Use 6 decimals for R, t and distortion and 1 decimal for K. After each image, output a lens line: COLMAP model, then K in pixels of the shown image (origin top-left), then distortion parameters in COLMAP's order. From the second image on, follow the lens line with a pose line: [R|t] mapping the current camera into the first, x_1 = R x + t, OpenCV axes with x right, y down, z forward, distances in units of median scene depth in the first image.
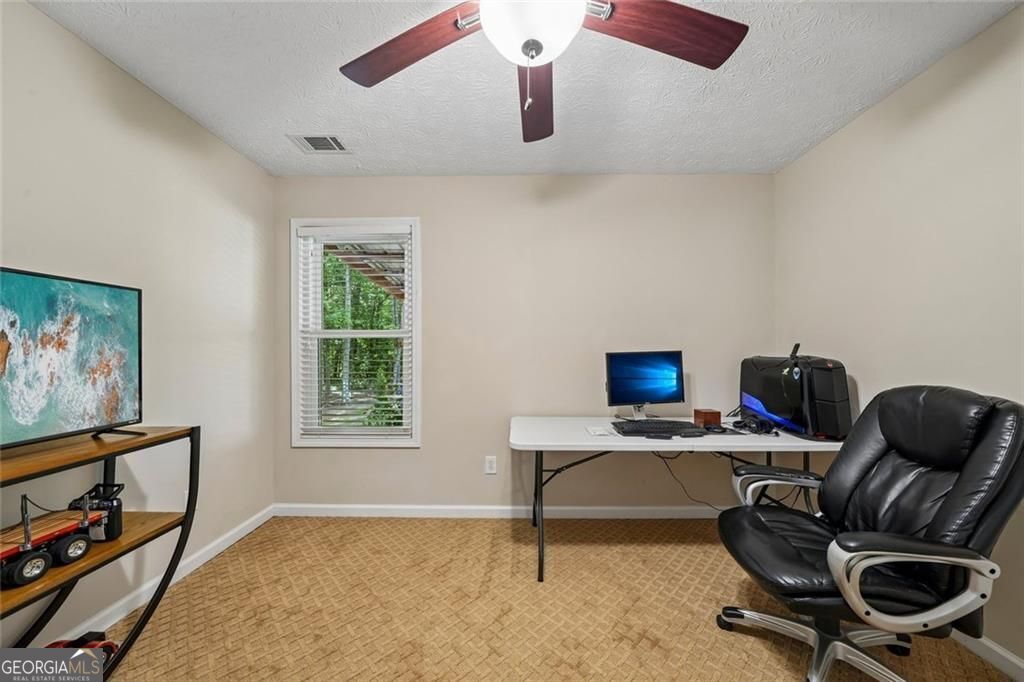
lens RADIAL K [[354.0, 0, 512.2], [0, 354.0, 351.9], [0, 0, 1]] dist [-0.002048, -0.000288]
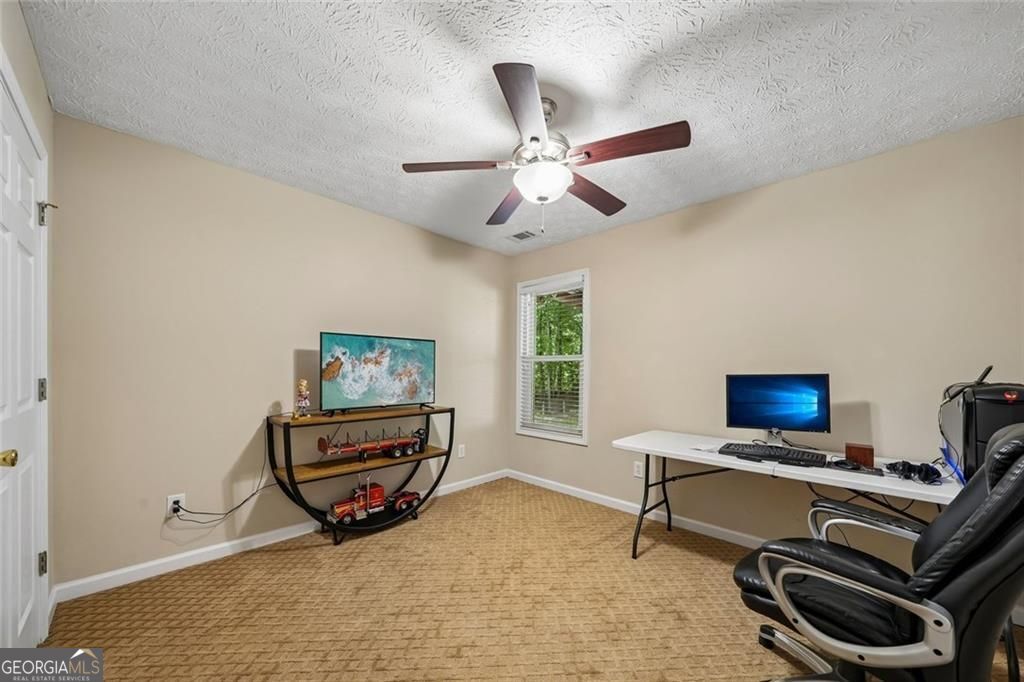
lens RADIAL K [[361.2, 0, 512.3], [0, 361.2, 369.7], [0, 0, 1]] dist [0.000276, 0.000062]
pose [[0.729017, 0.007309, -0.684456, 0.527636], [-0.012895, 0.999912, -0.003057, 0.000218], [0.684374, 0.011055, 0.729048, -0.179607]]
